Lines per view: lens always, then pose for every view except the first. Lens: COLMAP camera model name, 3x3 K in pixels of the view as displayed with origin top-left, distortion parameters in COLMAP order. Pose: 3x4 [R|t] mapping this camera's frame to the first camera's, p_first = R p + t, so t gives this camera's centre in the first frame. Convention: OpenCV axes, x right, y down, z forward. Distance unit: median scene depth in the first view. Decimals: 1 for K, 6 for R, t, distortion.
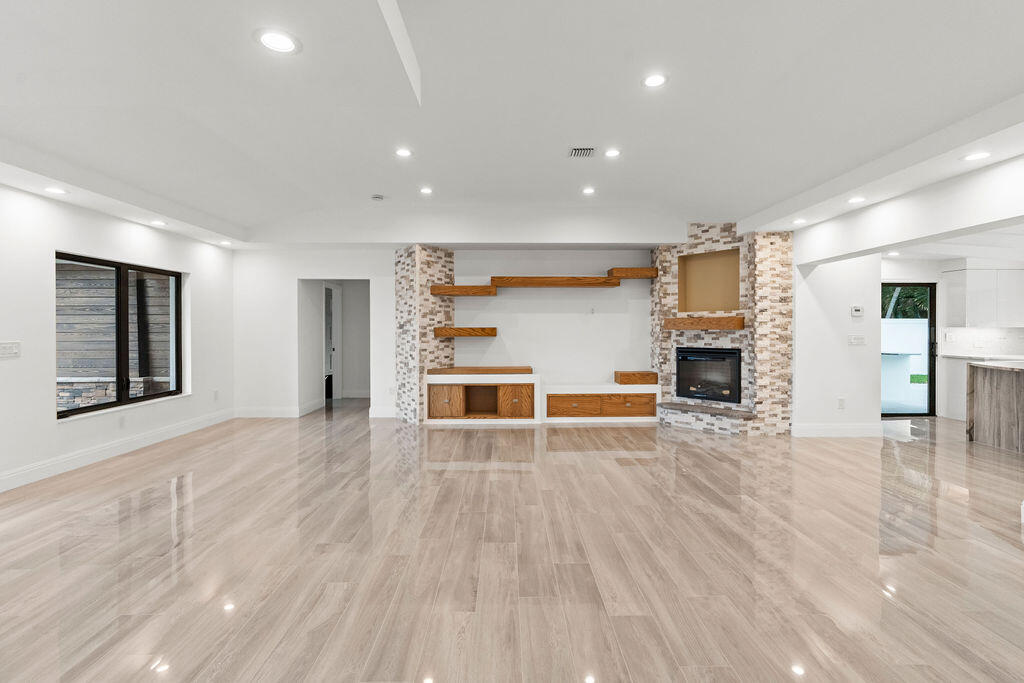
lens RADIAL K [[474.4, 0, 521.4], [0, 474.4, 328.6], [0, 0, 1]] dist [-0.015392, 0.007413]
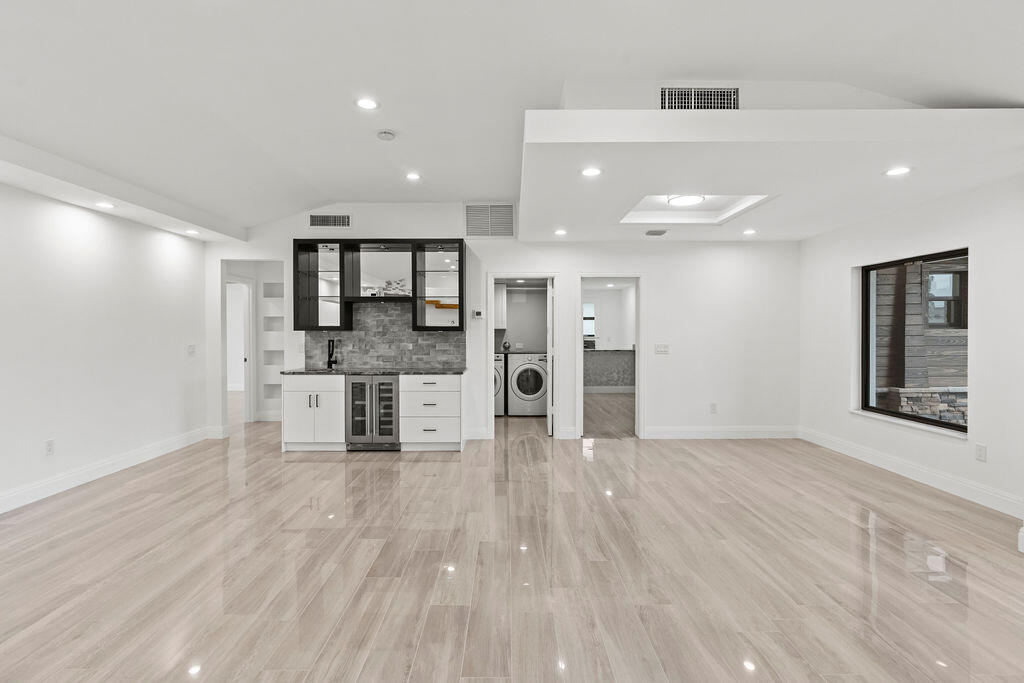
lens RADIAL K [[474.4, 0, 516.3], [0, 474.4, 337.9], [0, 0, 1]] dist [-0.015392, 0.007413]
pose [[-0.999866, 0.005439, 0.015439, -0.077246], [0.005629, 0.999909, 0.012278, -0.007072], [-0.015371, 0.012364, -0.999805, 0.793132]]
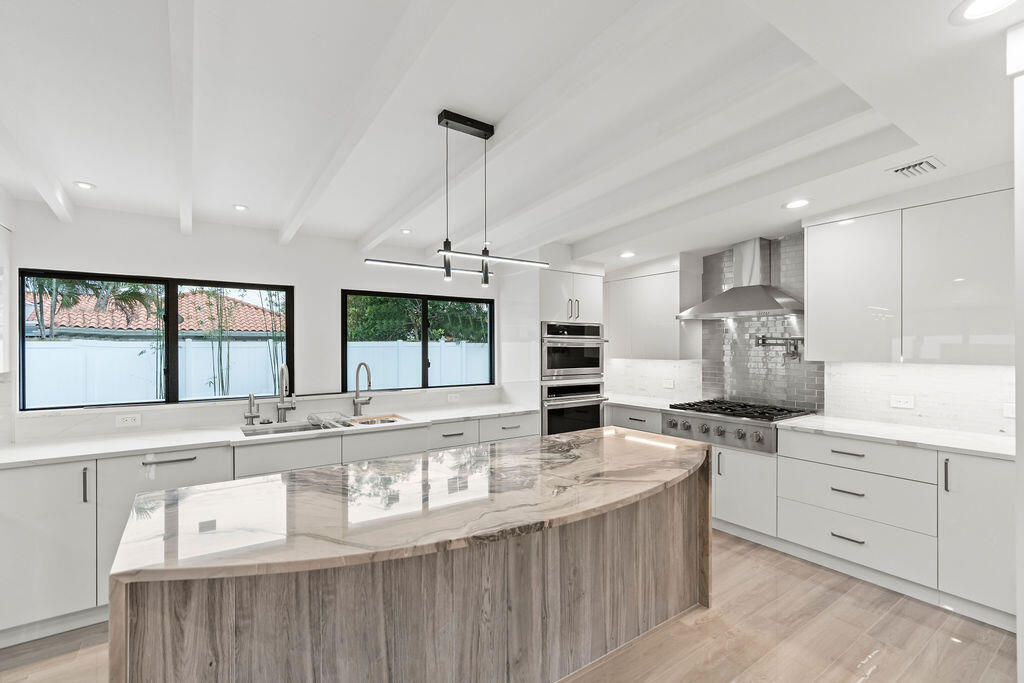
lens RADIAL K [[474.4, 0, 492.6], [0, 474.4, 345.1], [0, 0, 1]] dist [-0.015392, 0.007413]
pose [[-0.554066, 0.000942, 0.832472, 0.556361], [-0.000836, 0.999998, -0.001689, -0.024434], [-0.832472, -0.001632, -0.554064, 0.799174]]
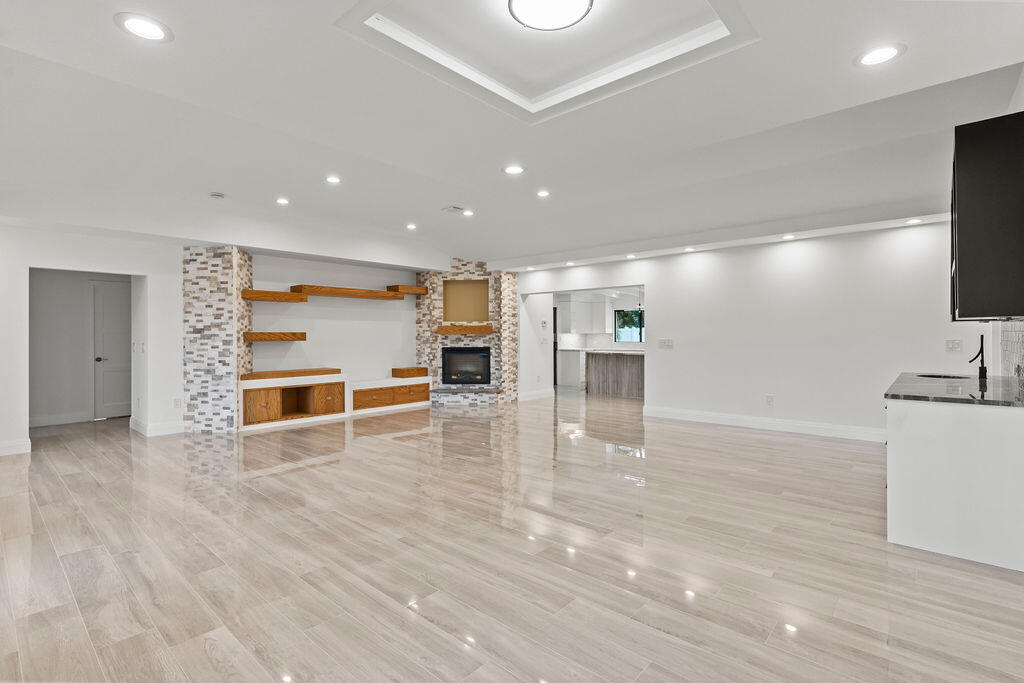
lens RADIAL K [[474.4, 0, 500.9], [0, 474.4, 325.3], [0, 0, 1]] dist [-0.015392, 0.007413]
pose [[0.693395, 0.014279, 0.720416, -0.534376], [0.001622, 0.999770, -0.021376, 0.005555], [-0.720556, 0.015991, 0.693212, -0.058531]]
